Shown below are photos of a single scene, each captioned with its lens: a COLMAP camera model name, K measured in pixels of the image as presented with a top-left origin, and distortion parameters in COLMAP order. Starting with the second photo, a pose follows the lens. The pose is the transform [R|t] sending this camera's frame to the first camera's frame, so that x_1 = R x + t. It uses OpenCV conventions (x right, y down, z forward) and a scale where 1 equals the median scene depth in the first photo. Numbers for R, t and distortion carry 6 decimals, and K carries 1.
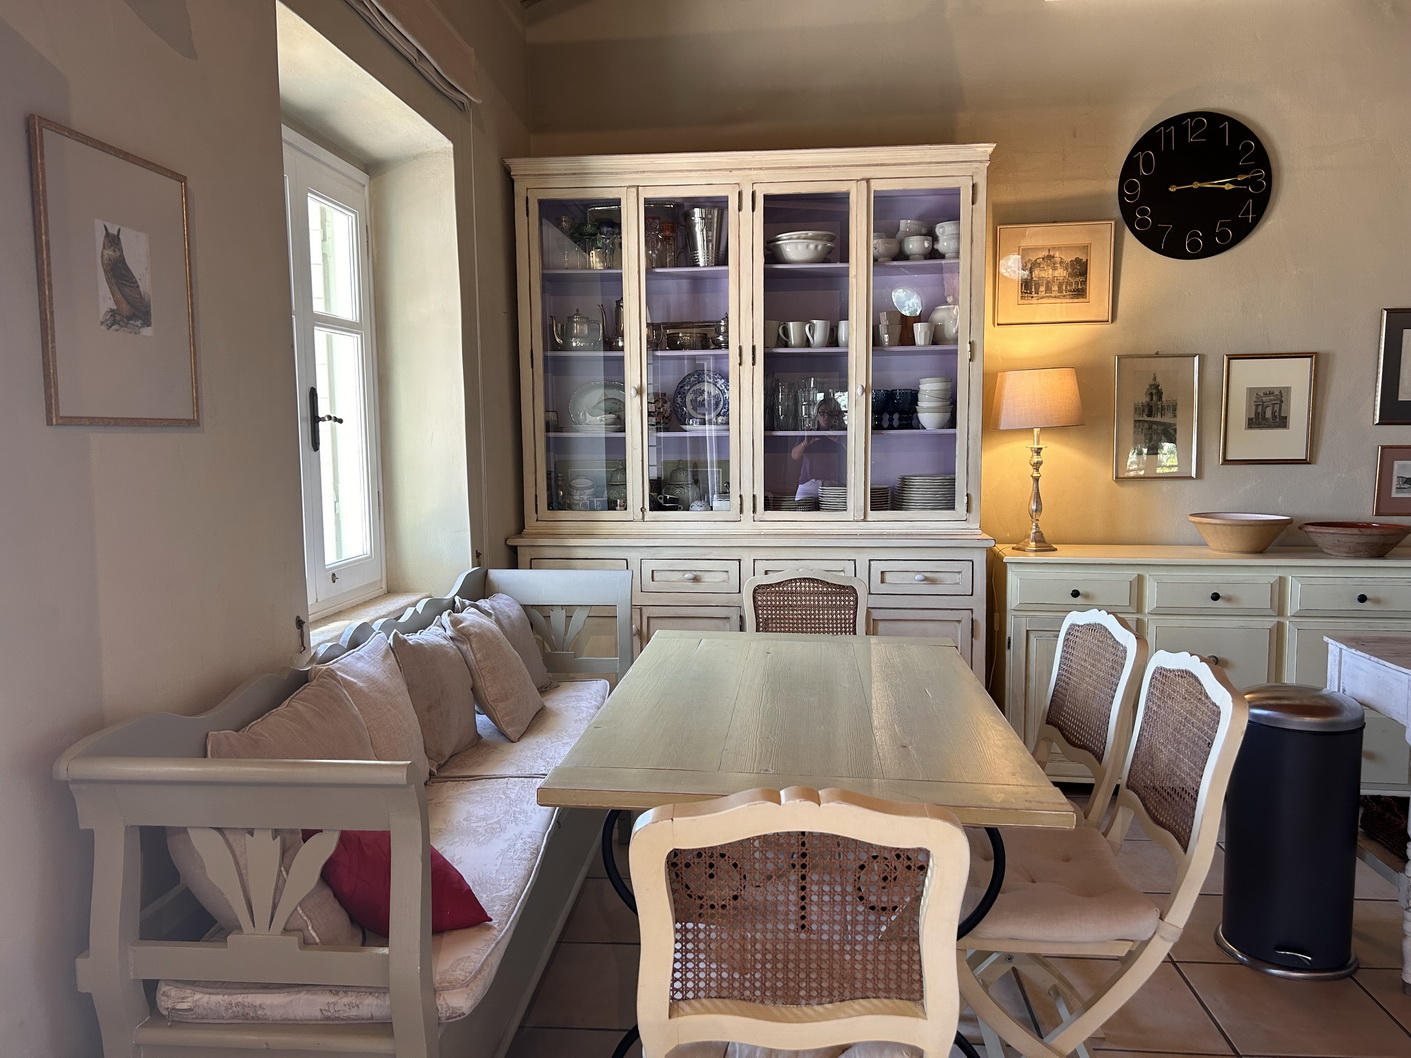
lens RADIAL K [[1047.7, 0, 708.8], [0, 1047.7, 537.3], [0, 0, 1]] dist [0.024211, -0.006783]
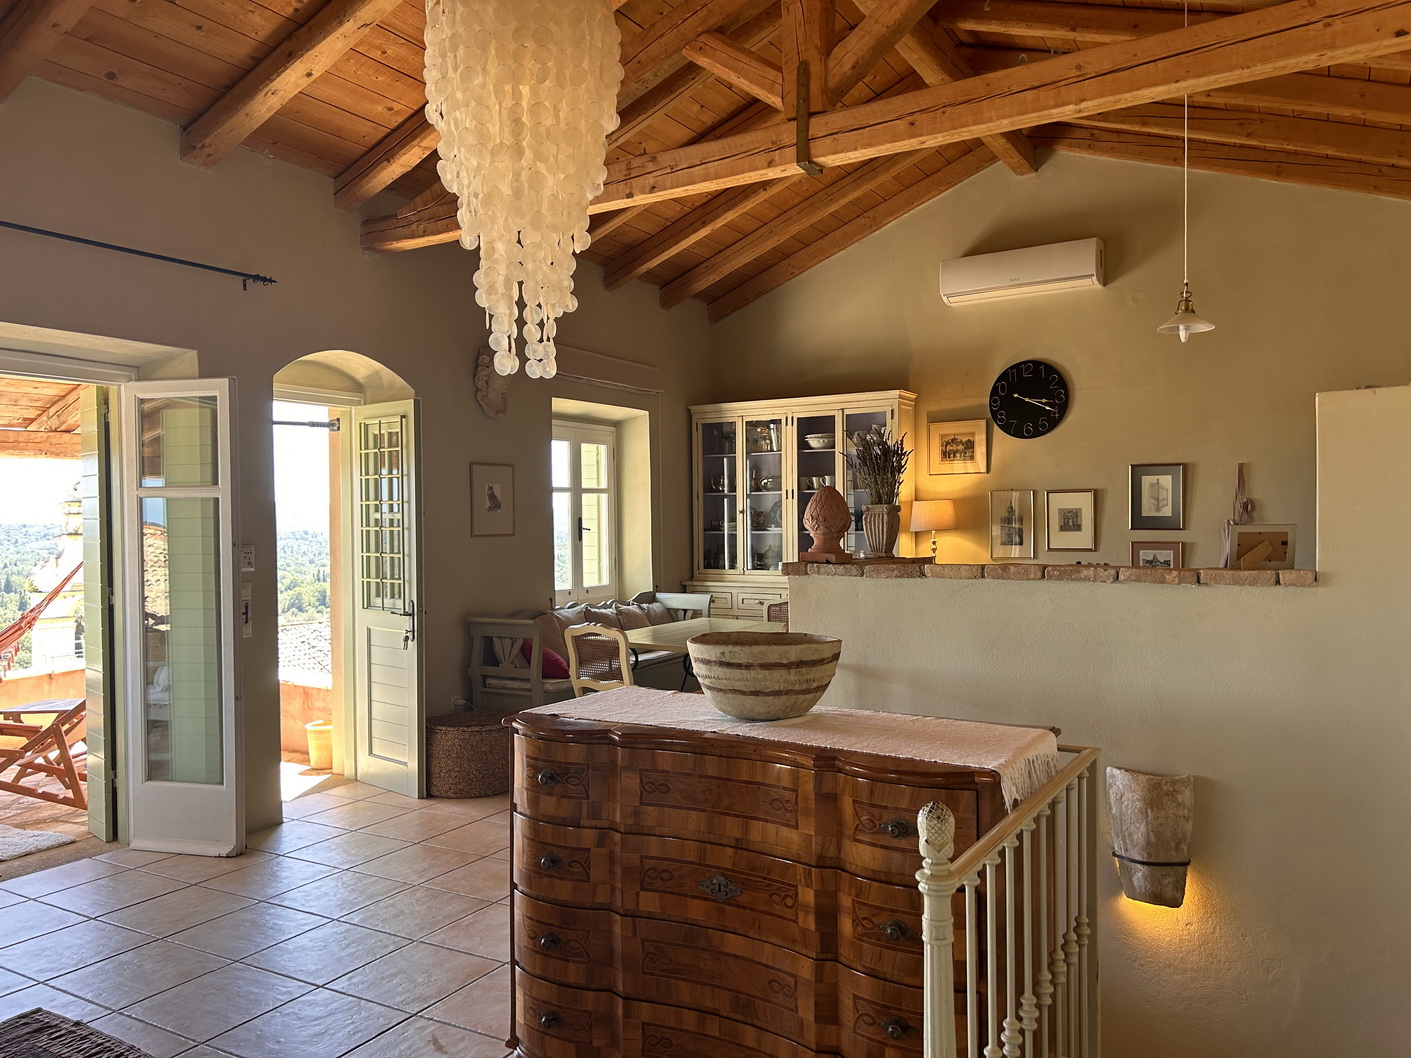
lens RADIAL K [[1047.7, 0, 708.8], [0, 1047.7, 537.3], [0, 0, 1]] dist [0.024211, -0.006783]
pose [[0.899775, 0.006385, -0.436307, 0.766303], [-0.039673, 0.996949, -0.067226, 0.051457], [0.434546, 0.077797, 0.897283, -0.871505]]
